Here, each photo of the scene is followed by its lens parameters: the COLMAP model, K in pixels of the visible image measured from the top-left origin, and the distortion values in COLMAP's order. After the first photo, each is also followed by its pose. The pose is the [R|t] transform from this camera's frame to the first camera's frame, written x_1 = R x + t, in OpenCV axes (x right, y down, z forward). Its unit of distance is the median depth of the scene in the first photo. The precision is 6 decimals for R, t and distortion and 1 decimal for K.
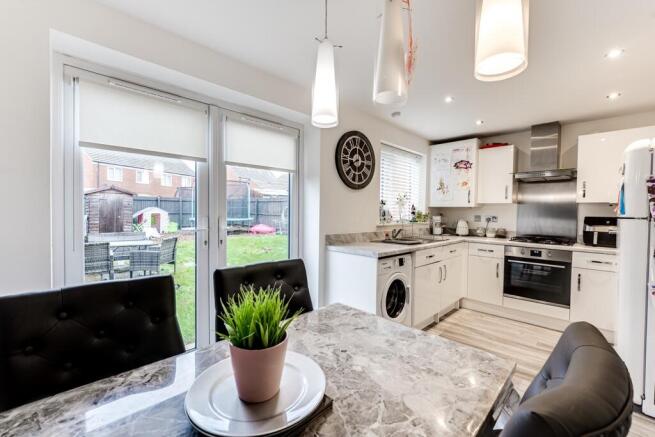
lens RADIAL K [[262.3, 0, 350.3], [0, 262.3, 218.1], [0, 0, 1]] dist [-0.015041, -0.000064]
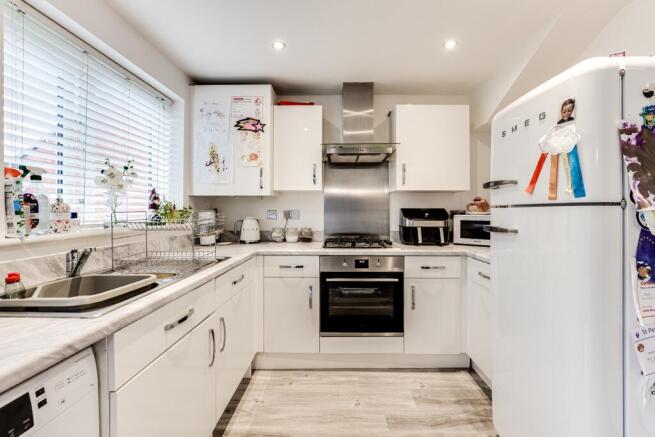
lens RADIAL K [[254.5, 0, 334.4], [0, 254.5, 211.1], [0, 0, 1]] dist [-0.012664, -0.000034]
pose [[0.726298, -0.015254, 0.687210, 0.213128], [0.027556, 0.999596, -0.006936, 0.002313], [-0.686827, 0.023975, 0.726425, 0.567233]]
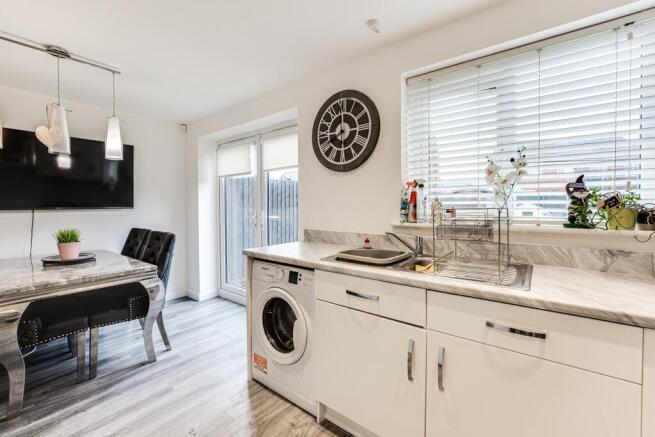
lens RADIAL K [[283.1, 0, 334.8], [0, 283.1, 213.2], [0, 0, 1]] dist [-0.016061, -0.000098]
pose [[0.091489, 0.009874, -0.995757, 0.772588], [-0.016560, 0.999828, 0.008393, -0.001815], [0.995668, 0.015722, 0.091637, 0.880755]]
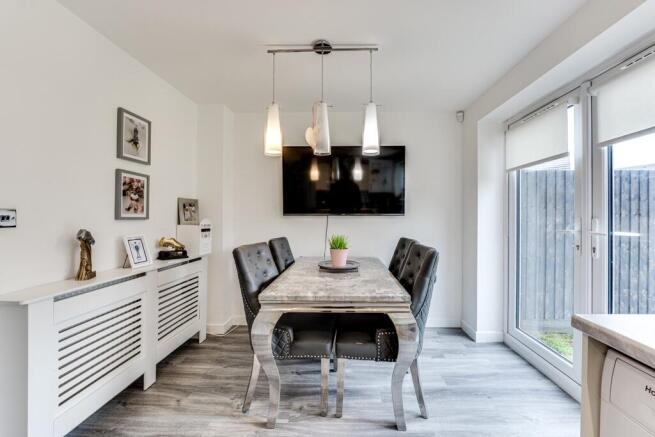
lens RADIAL K [[283.1, 0, 334.8], [0, 283.1, 213.2], [0, 0, 1]] dist [-0.016061, -0.000098]
pose [[-0.748922, -0.025627, -0.662163, 0.432705], [-0.030408, 0.999528, -0.004292, 0.006205], [0.661960, 0.016921, -0.749348, 0.775411]]
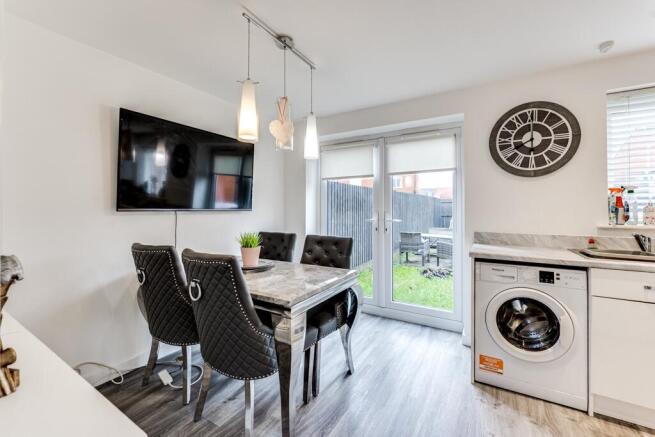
lens RADIAL K [[289.8, 0, 324.3], [0, 289.8, 208.8], [0, 0, 1]] dist [-0.002726, 0.000026]
pose [[0.221928, -0.019396, -0.974870, 0.688099], [-0.018536, 0.999538, -0.024106, 0.014040], [0.974887, 0.023420, 0.221465, 0.218353]]
